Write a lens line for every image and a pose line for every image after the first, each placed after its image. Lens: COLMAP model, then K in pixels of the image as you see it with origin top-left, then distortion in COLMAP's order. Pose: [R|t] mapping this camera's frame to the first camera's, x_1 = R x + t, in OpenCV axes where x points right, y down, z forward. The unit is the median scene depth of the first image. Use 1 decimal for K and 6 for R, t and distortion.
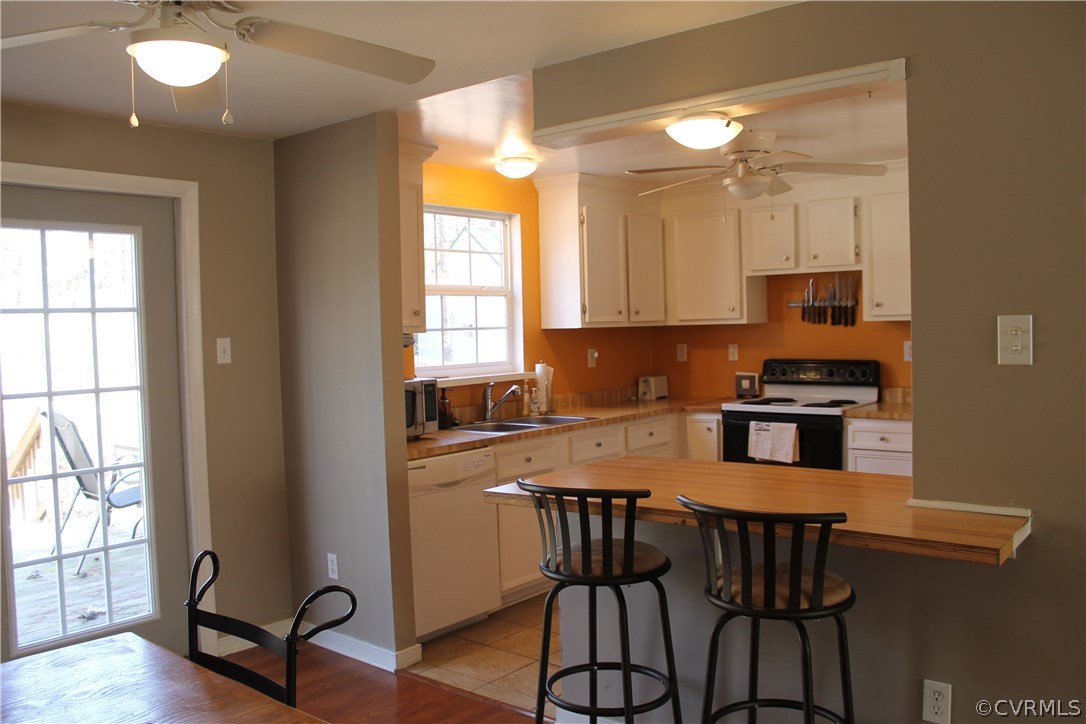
lens RADIAL K [[907.4, 0, 534.7], [0, 907.4, 365.2], [0, 0, 1]] dist [-0.159658, 0.140597]
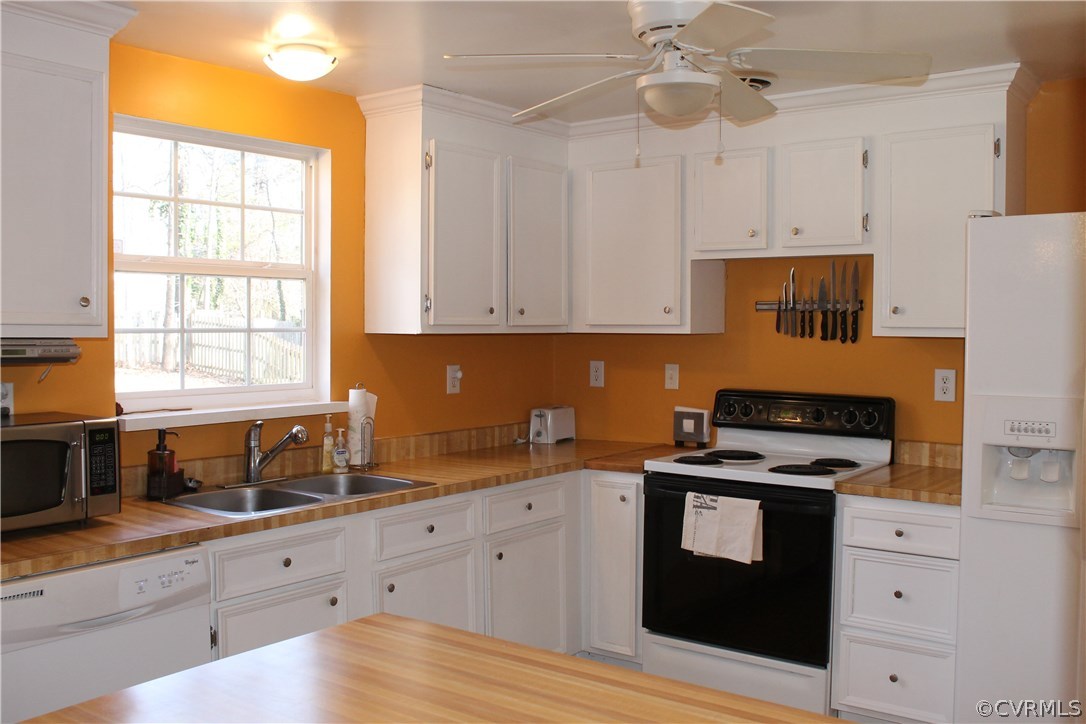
lens RADIAL K [[1009.7, 0, 543.0], [0, 1009.7, 362.0], [0, 0, 1]] dist [-0.132645, 0.002679]
pose [[0.998484, 0.028037, 0.047357, 0.105530], [-0.027752, 0.999593, -0.006670, -0.019970], [-0.047525, 0.005346, 0.998856, 0.311498]]
